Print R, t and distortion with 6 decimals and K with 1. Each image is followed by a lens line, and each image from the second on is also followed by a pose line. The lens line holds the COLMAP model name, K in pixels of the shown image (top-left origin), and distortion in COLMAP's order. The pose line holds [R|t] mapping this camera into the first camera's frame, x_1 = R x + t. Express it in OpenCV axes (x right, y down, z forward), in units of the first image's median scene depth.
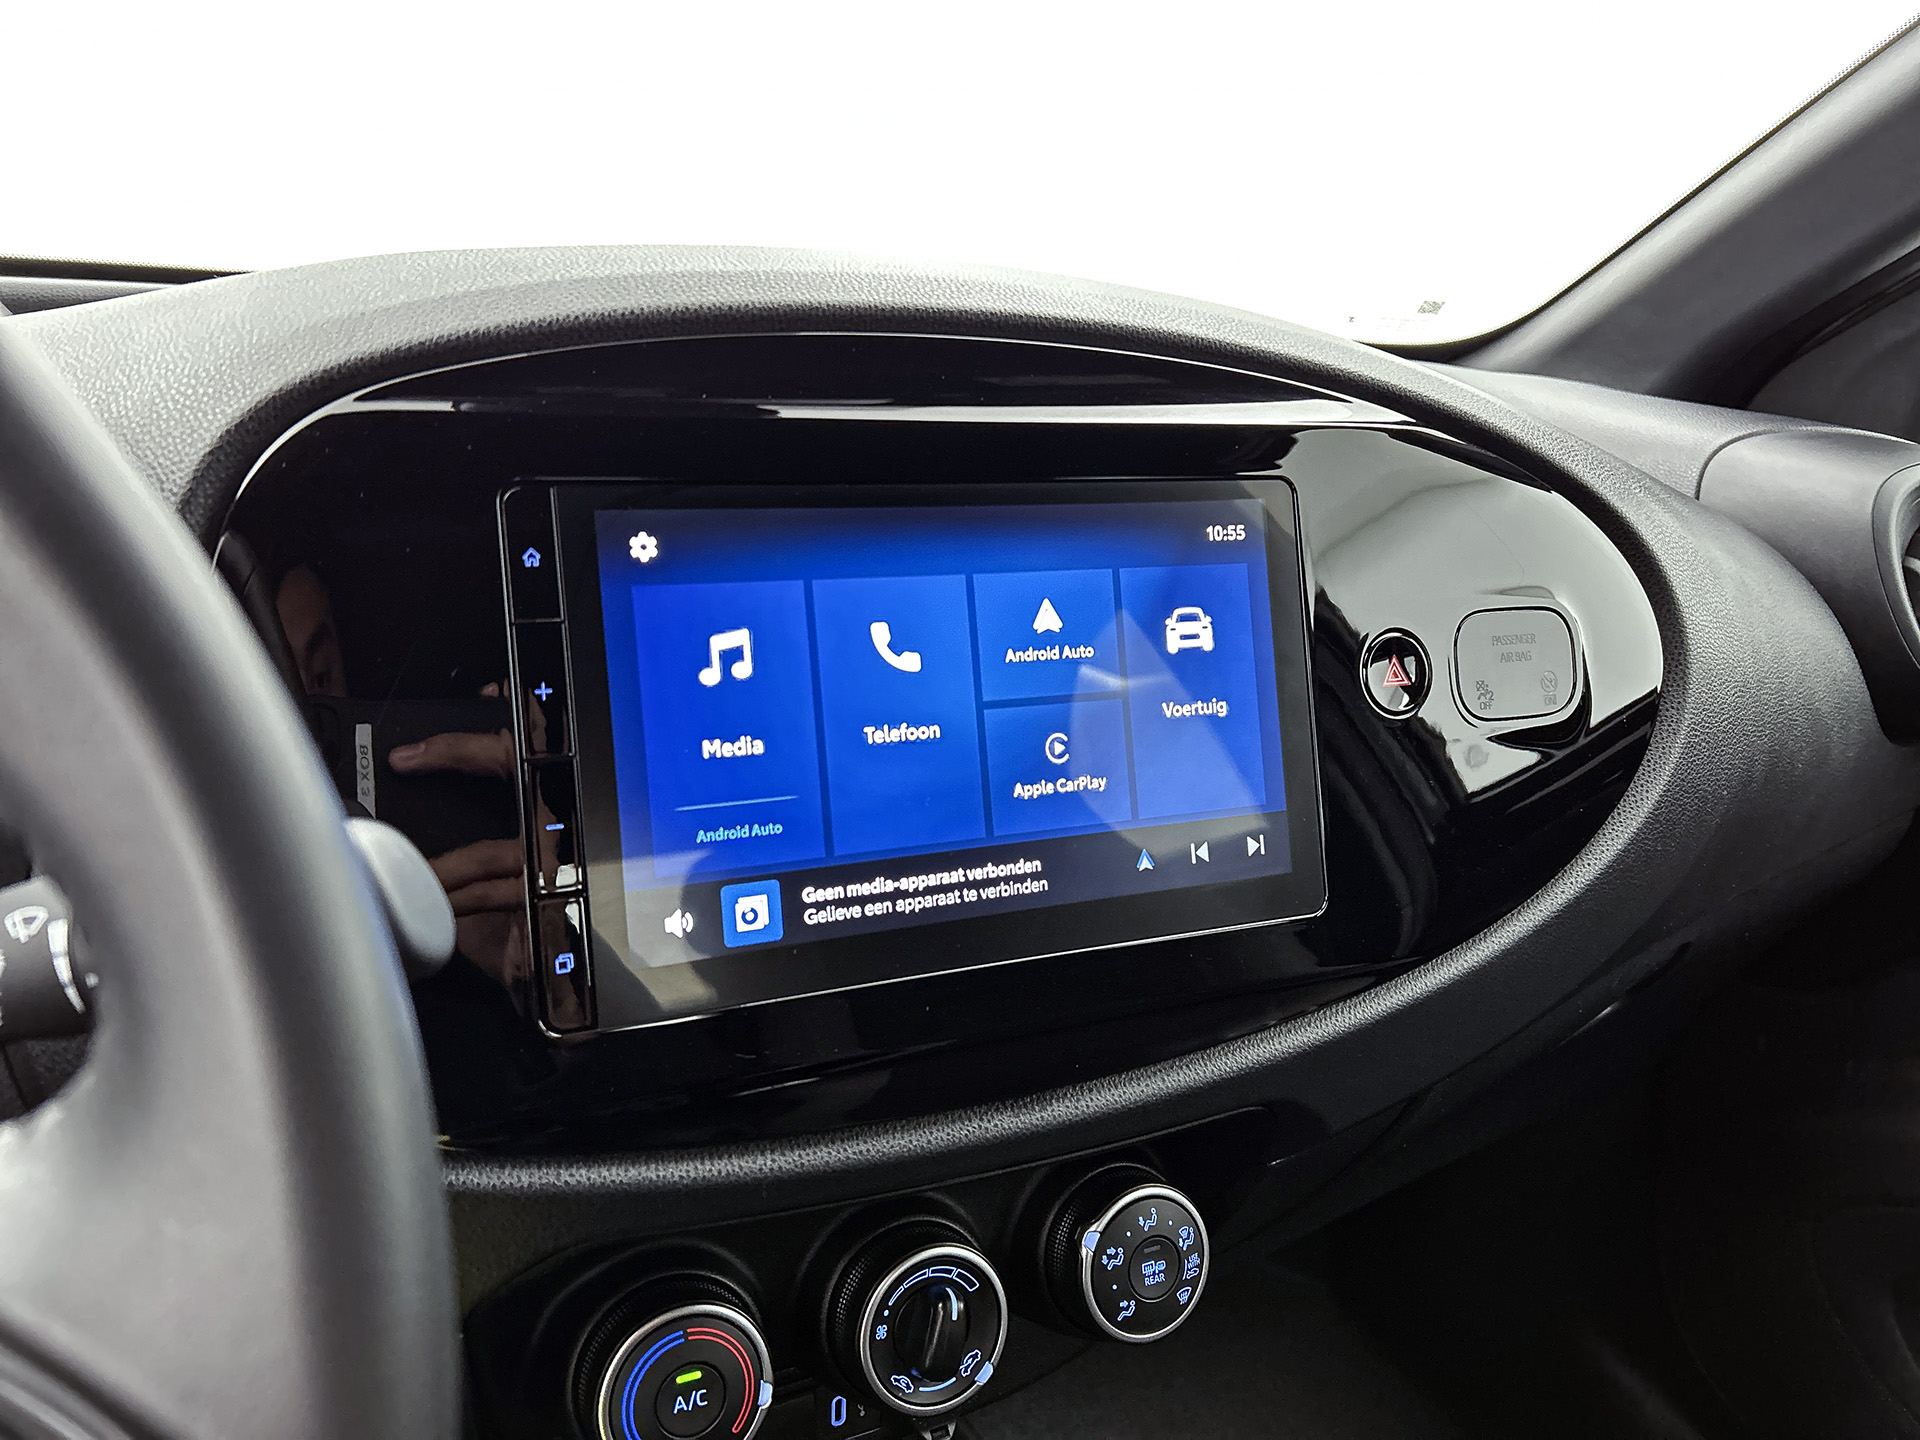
lens RADIAL K [[1440.0, 0, 948.0], [0, 1440.0, 712.8], [0, 0, 1]] dist [0.043482, -0.043999]
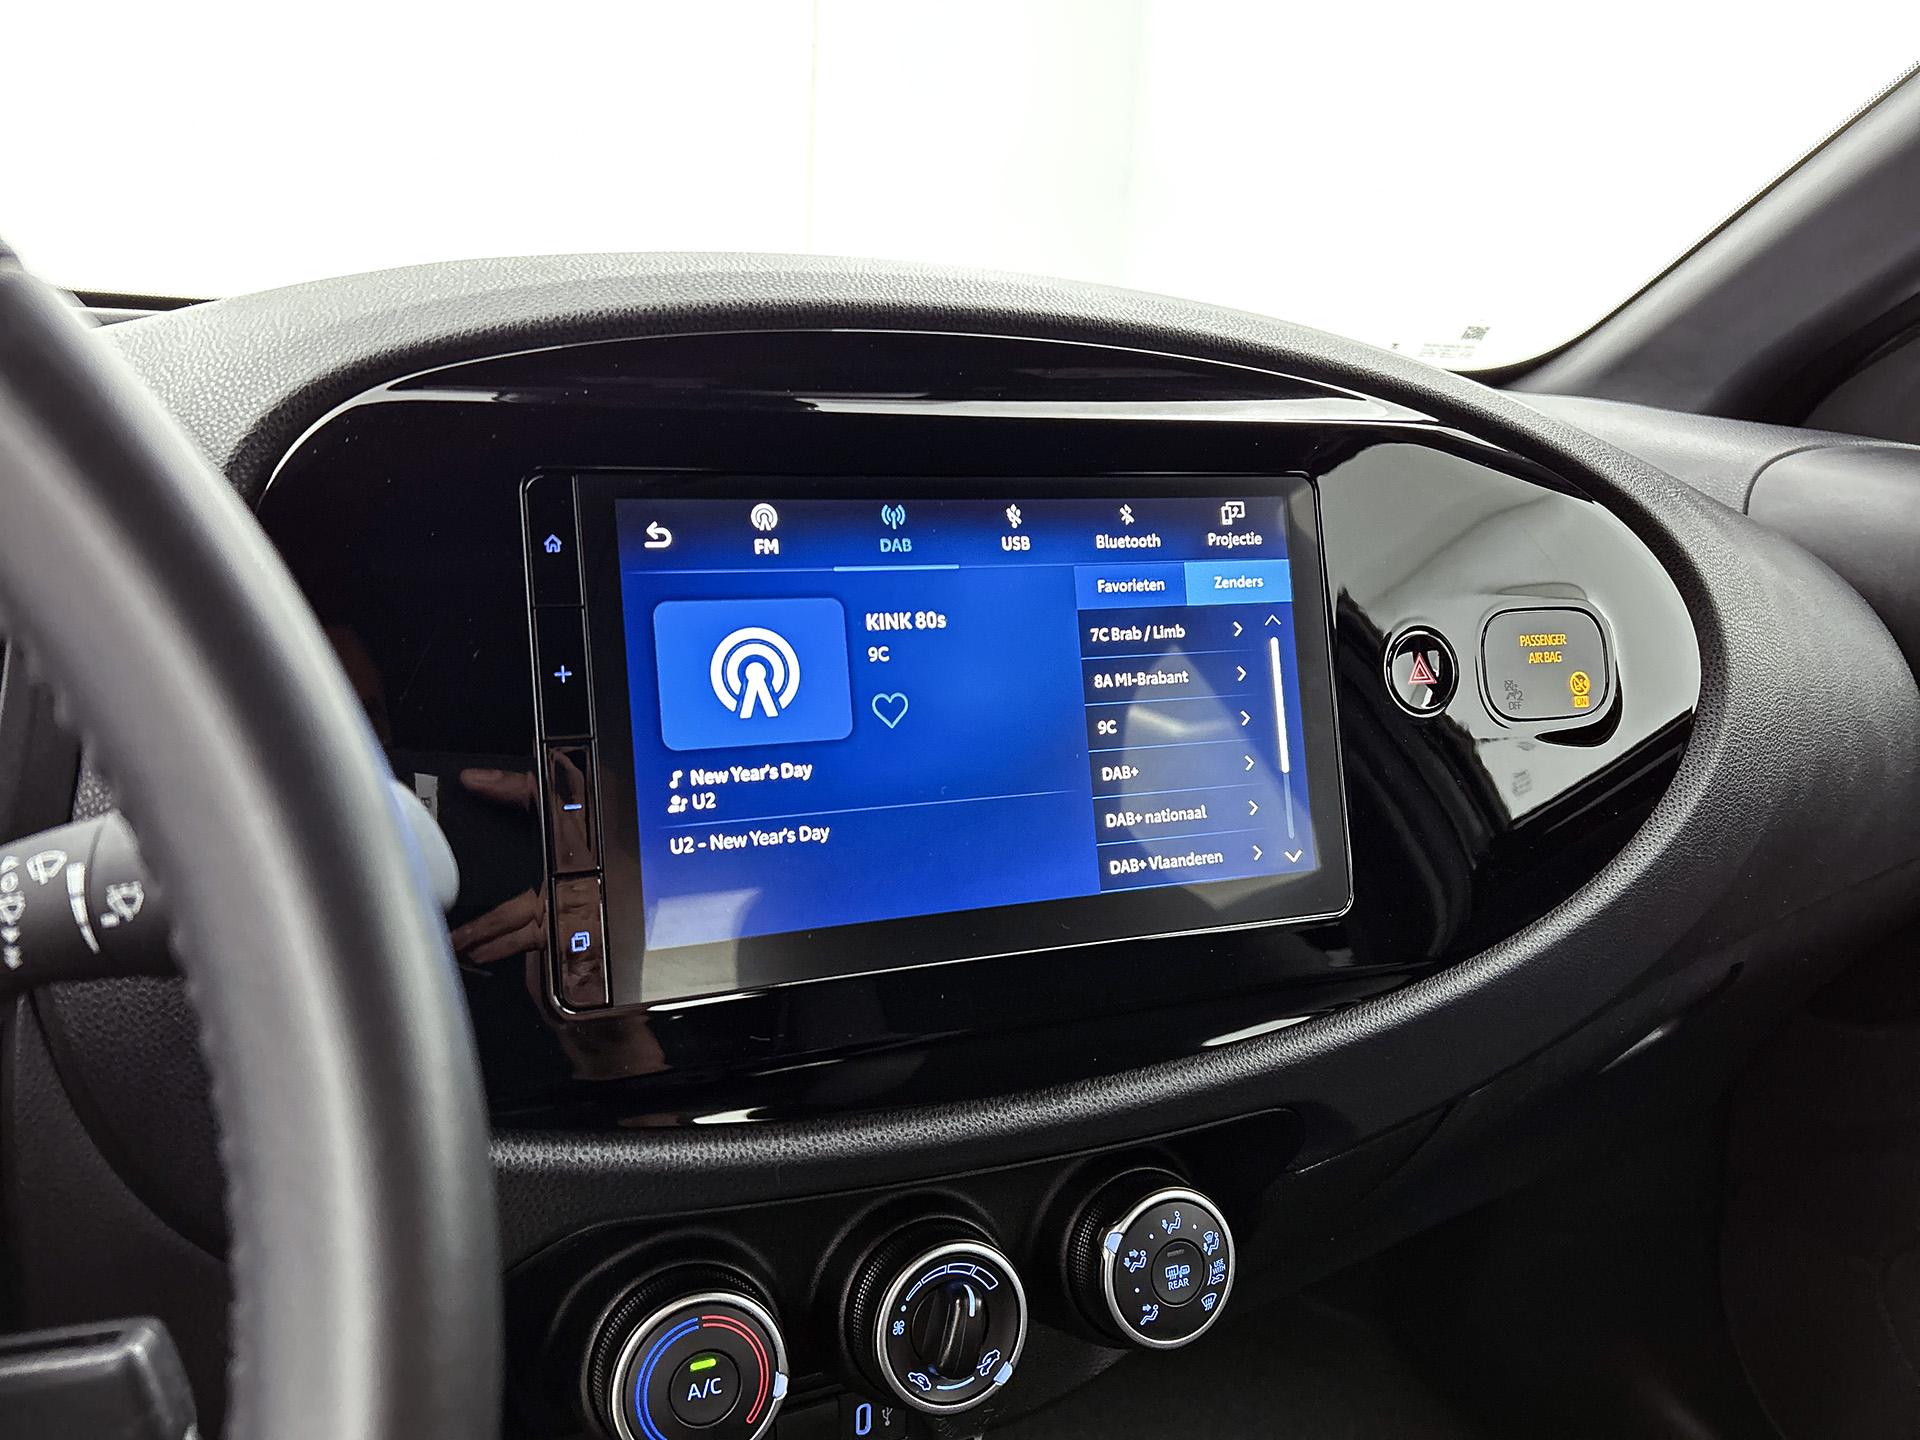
lens RADIAL K [[1440.0, 0, 947.0], [0, 1440.0, 716.2], [0, 0, 1]] dist [0.043482, -0.043999]
pose [[0.999071, 0.000179, -0.043100, 0.030296], [-0.001653, 0.999415, -0.034158, 0.042314], [0.043069, 0.034197, 0.998487, -0.006077]]
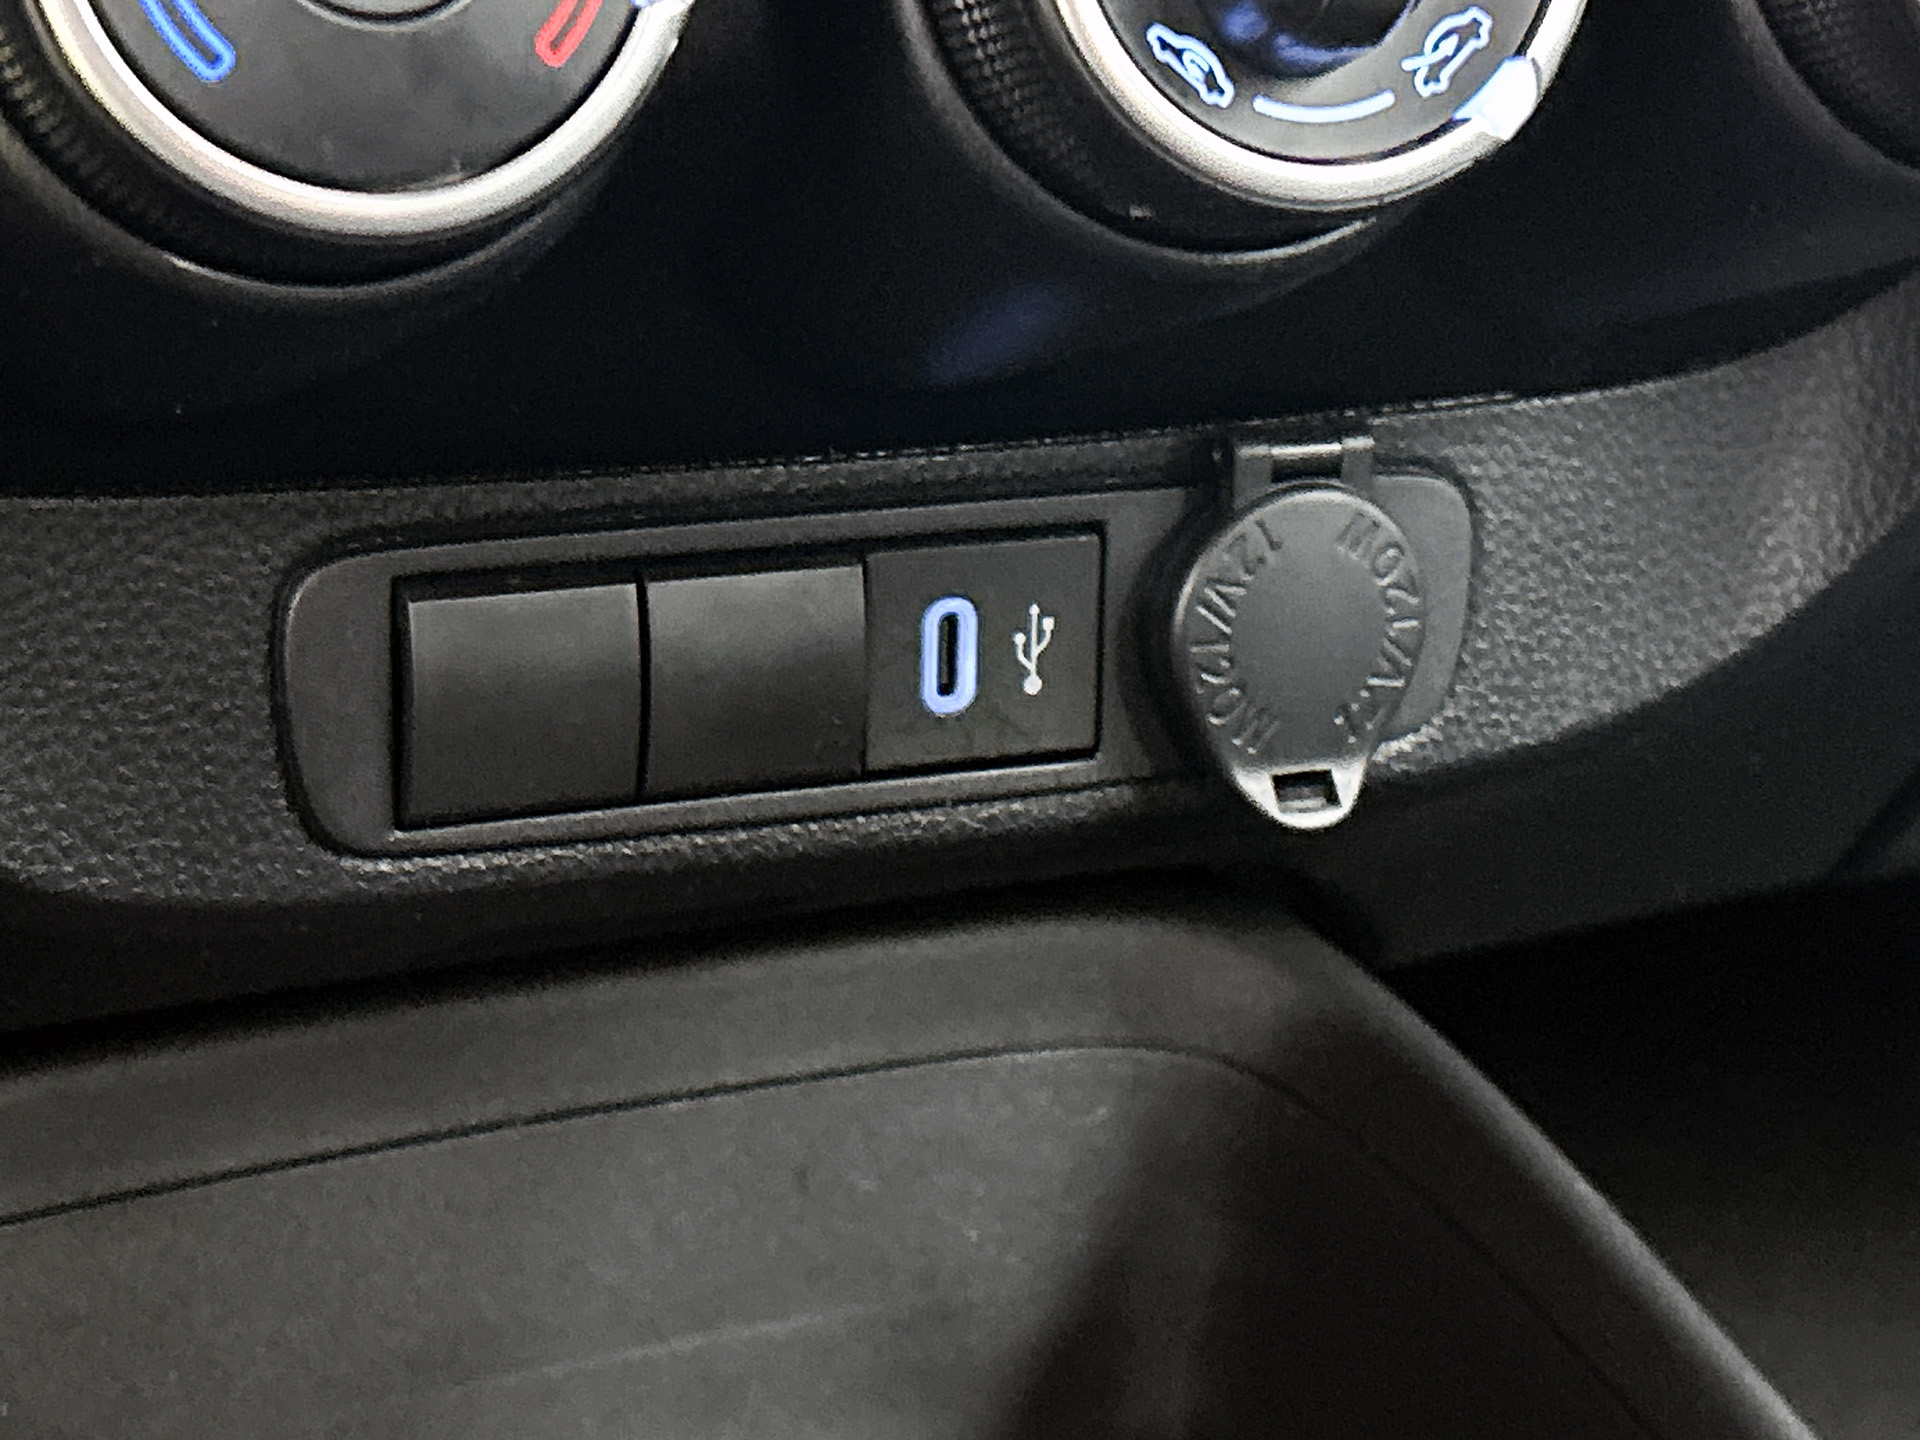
lens RADIAL K [[4178.9, 0, 960.5], [0, 4178.9, 707.9], [0, 0, 1]] dist [0.178738, 0.000000]
pose [[0.997086, 0.015007, -0.074800, -0.014779], [-0.007467, 0.994951, 0.100079, 0.510388], [0.075924, -0.099229, 0.992164, 0.235097]]
